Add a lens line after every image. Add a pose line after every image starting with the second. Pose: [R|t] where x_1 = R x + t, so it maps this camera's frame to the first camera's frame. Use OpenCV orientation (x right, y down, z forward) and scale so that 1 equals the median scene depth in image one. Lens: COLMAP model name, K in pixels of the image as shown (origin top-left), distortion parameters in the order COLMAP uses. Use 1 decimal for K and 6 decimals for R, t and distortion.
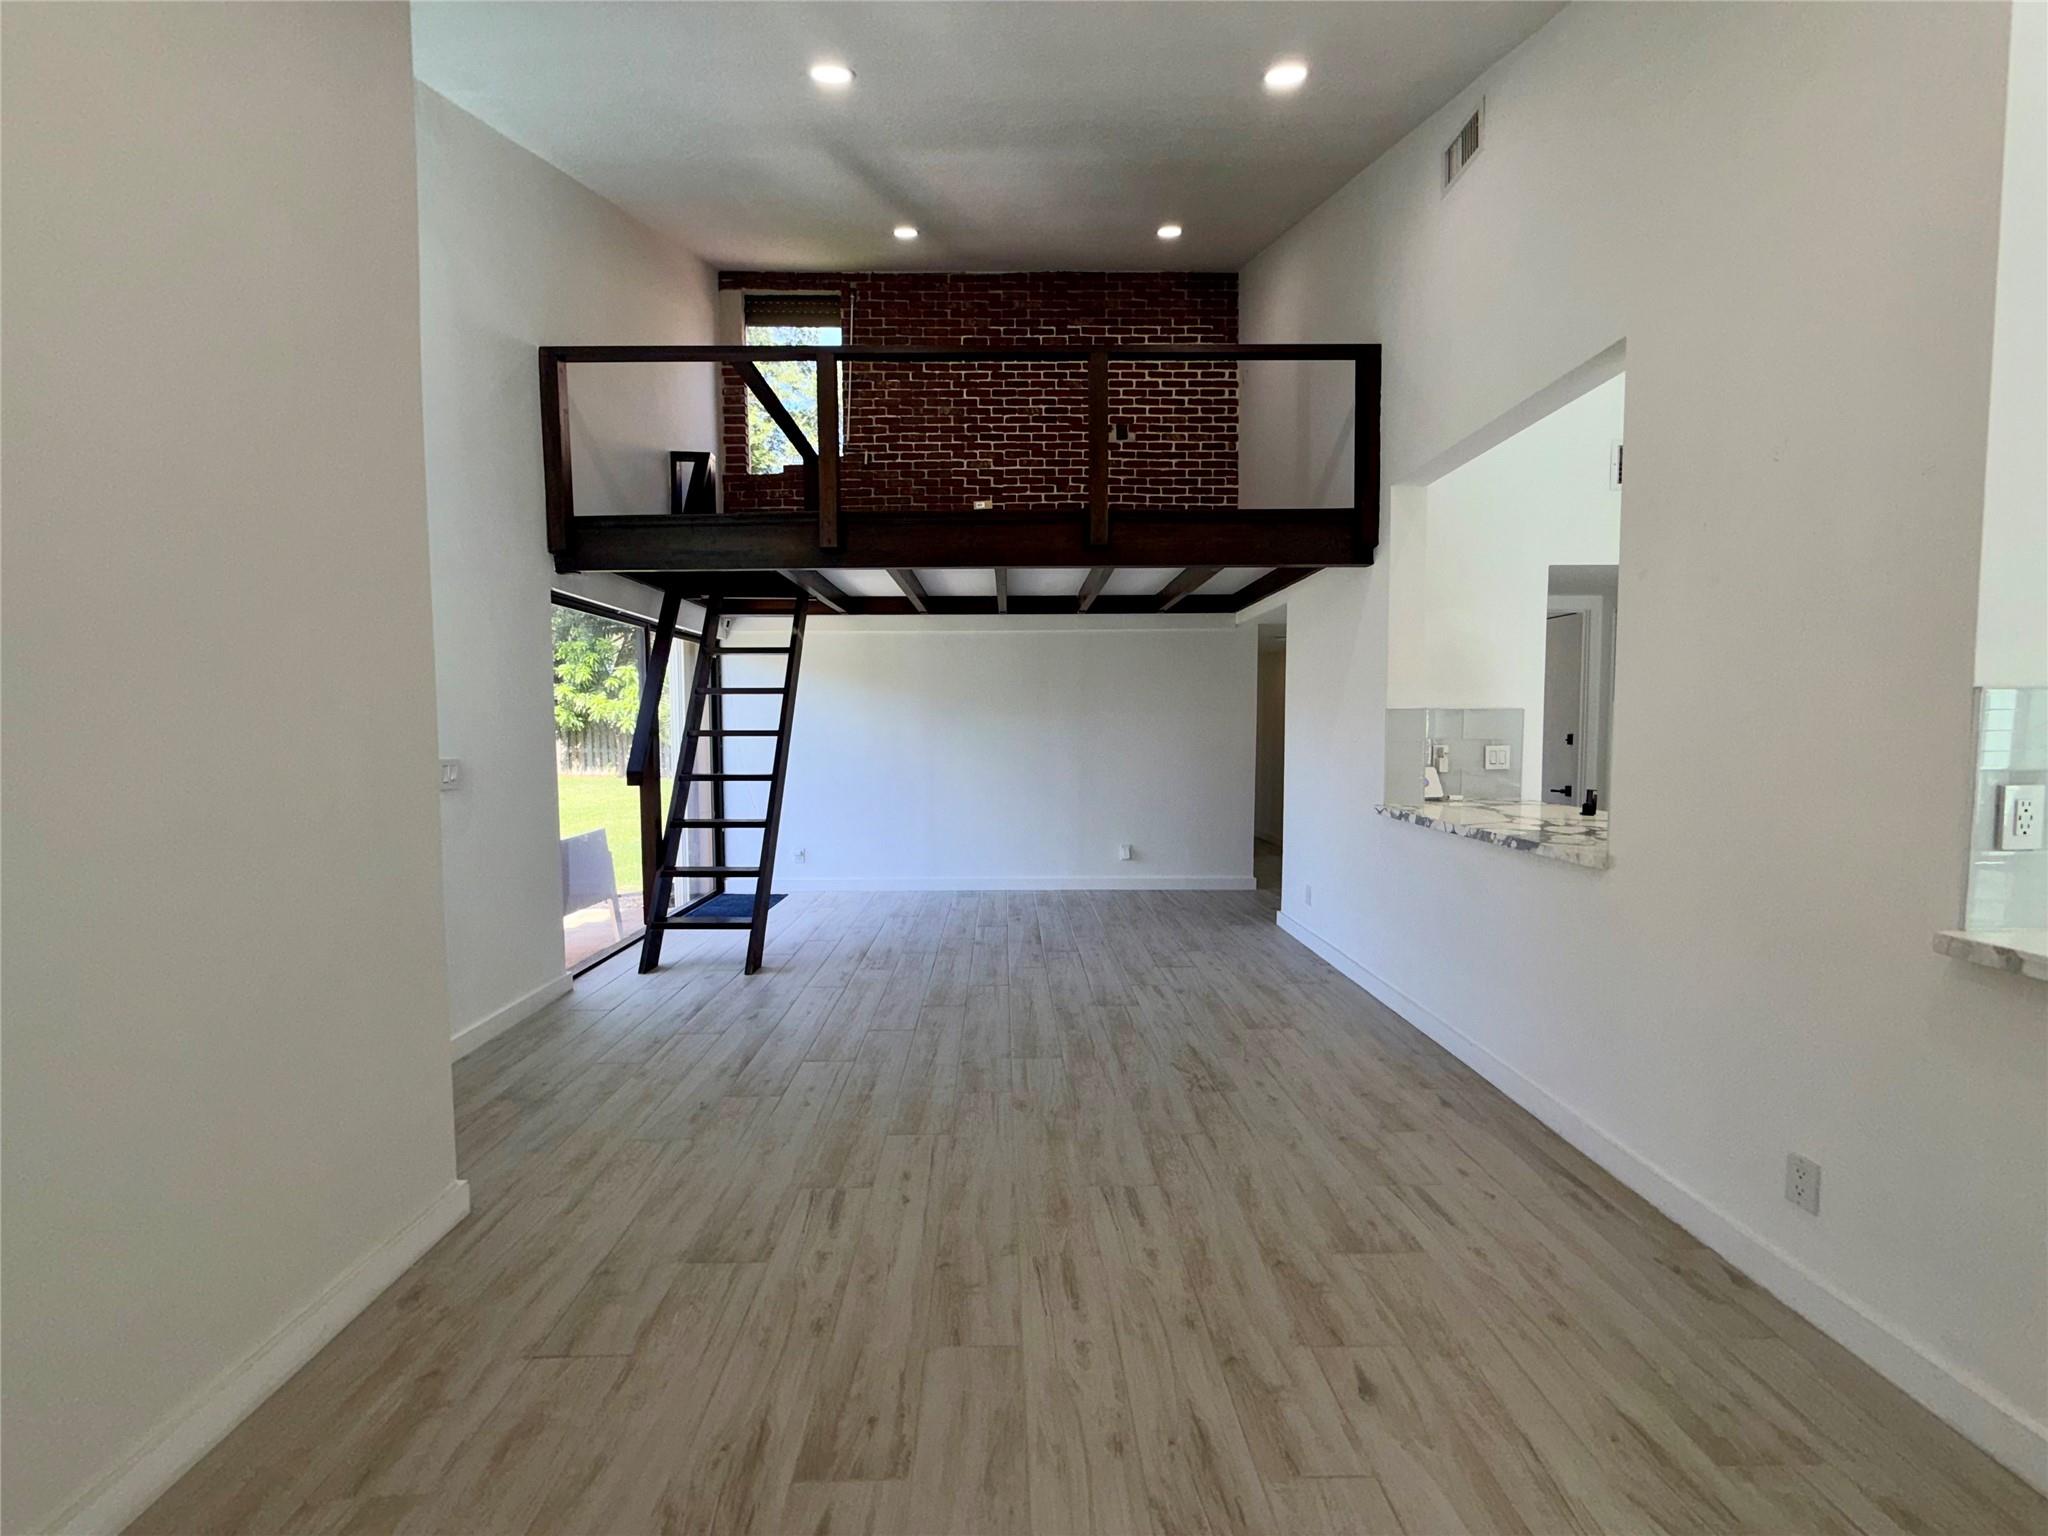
lens RADIAL K [[813.1, 0, 1014.5], [0, 813.1, 768.1], [0, 0, 1]] dist [-0.000335, -0.000461]
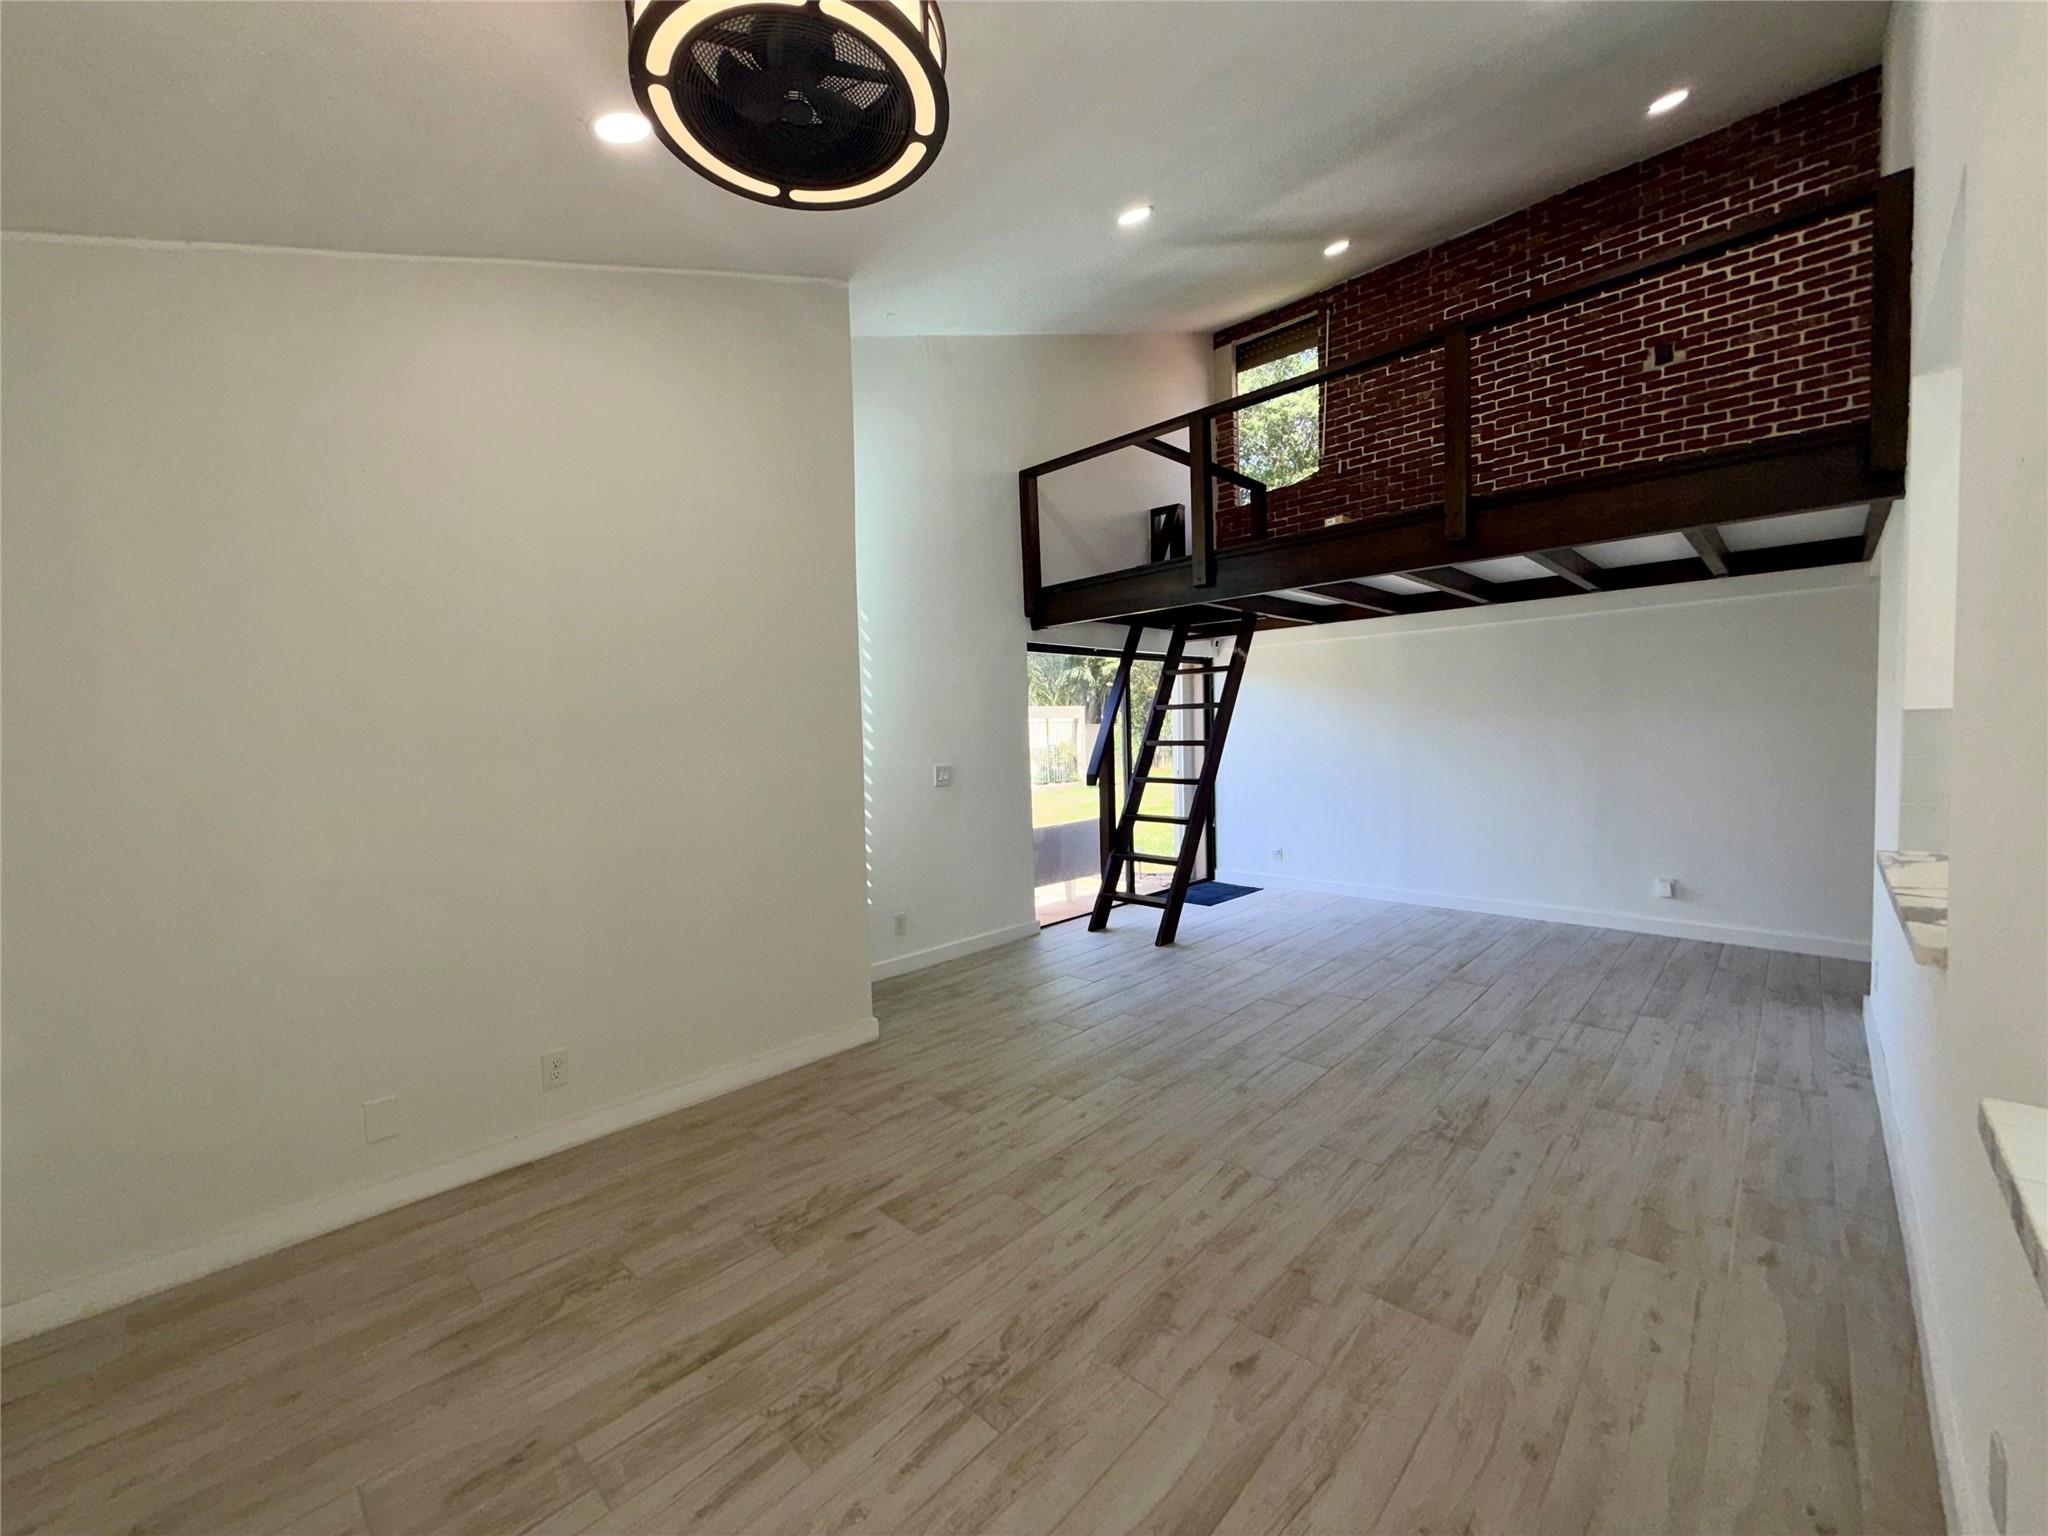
lens RADIAL K [[813.1, 0, 1017.4], [0, 813.1, 767.2], [0, 0, 1]] dist [-0.000335, -0.000461]
pose [[0.709810, 0.016892, -0.704191, 0.402000], [-0.013243, 0.999856, 0.010636, -0.021832], [0.704269, 0.001776, 0.709931, 0.001733]]
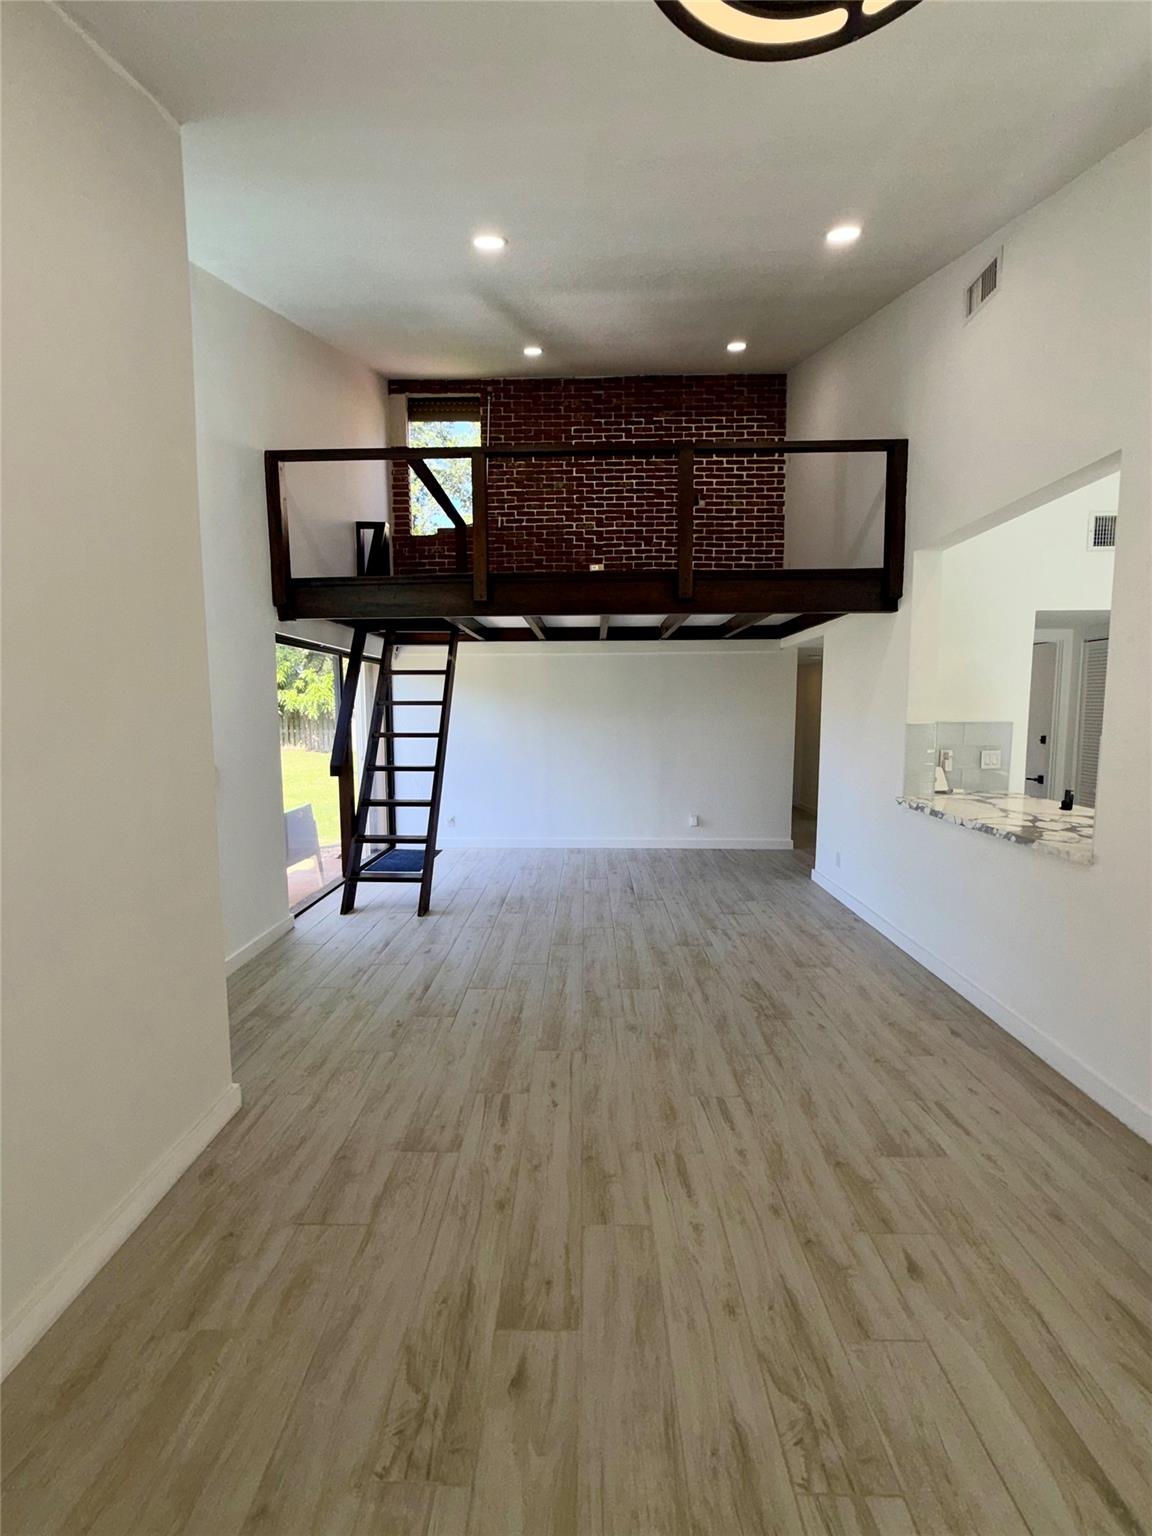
lens RADIAL K [[609.8, 0, 574.7], [0, 609.8, 761.5], [0, 0, 1]] dist [-0.000335, -0.000461]
pose [[0.999370, 0.004067, -0.035270, -0.038618], [-0.002850, 0.999401, 0.034495, -0.043922], [0.035389, -0.034372, 0.998782, 0.001958]]
